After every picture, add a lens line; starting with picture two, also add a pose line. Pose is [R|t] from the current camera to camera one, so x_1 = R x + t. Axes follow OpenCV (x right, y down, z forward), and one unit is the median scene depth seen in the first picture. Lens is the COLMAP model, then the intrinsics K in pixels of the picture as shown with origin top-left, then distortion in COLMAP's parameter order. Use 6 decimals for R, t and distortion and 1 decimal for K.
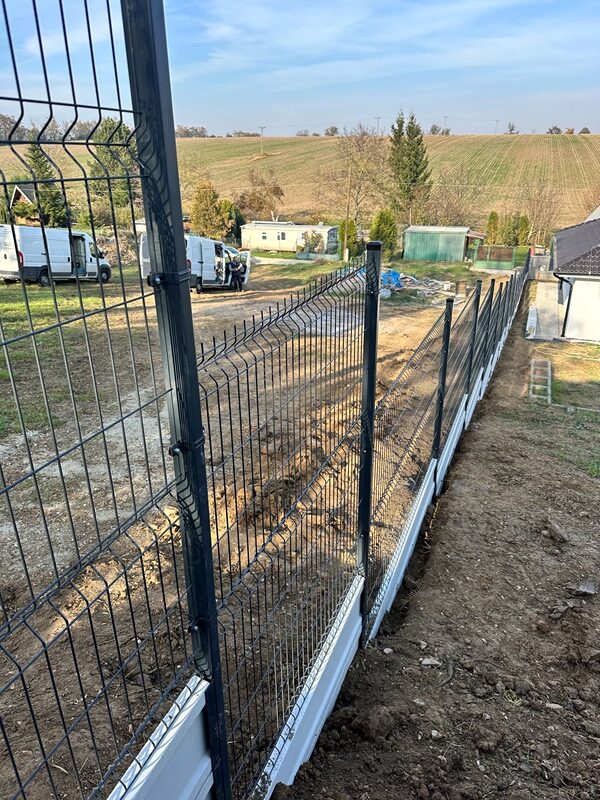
lens RADIAL K [[556.5, 0, 300.0], [0, 556.5, 400.0], [0, 0, 1]] dist [0.115554, -0.164575]
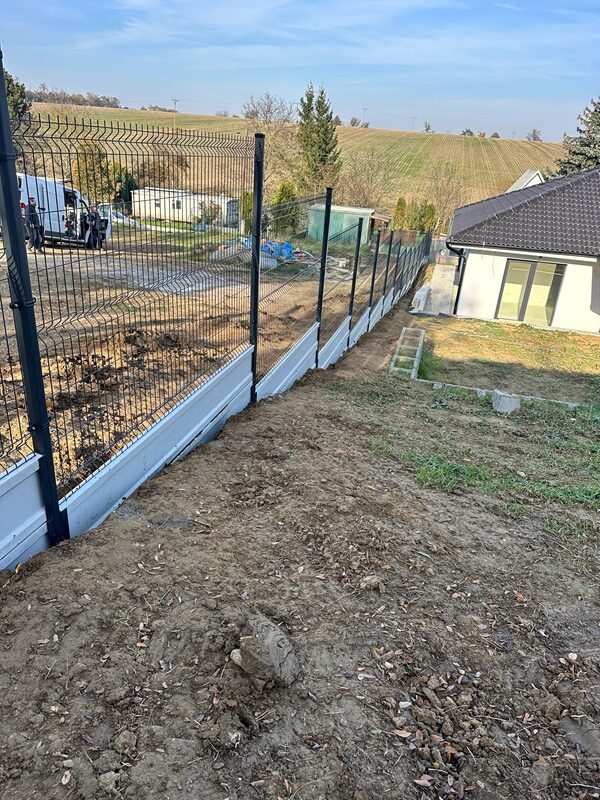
lens RADIAL K [[556.5, 0, 300.0], [0, 556.5, 400.0], [0, 0, 1]] dist [0.115554, -0.164575]
pose [[0.989450, 0.021691, 0.143244, 0.051500], [-0.023956, 0.999614, 0.014106, 0.007743], [-0.142883, -0.017388, 0.989587, 0.078298]]
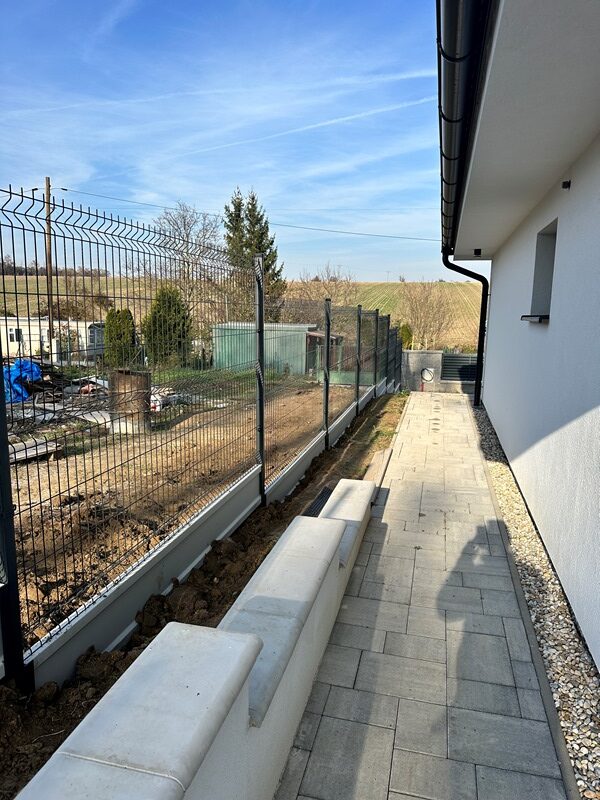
lens RADIAL K [[556.5, 0, 300.0], [0, 556.5, 400.0], [0, 0, 1]] dist [0.115554, -0.164575]
pose [[0.991011, 0.003376, 0.133736, 0.230608], [0.029402, 0.969741, -0.242357, -0.087315], [-0.130507, 0.244111, 0.960925, 0.495646]]
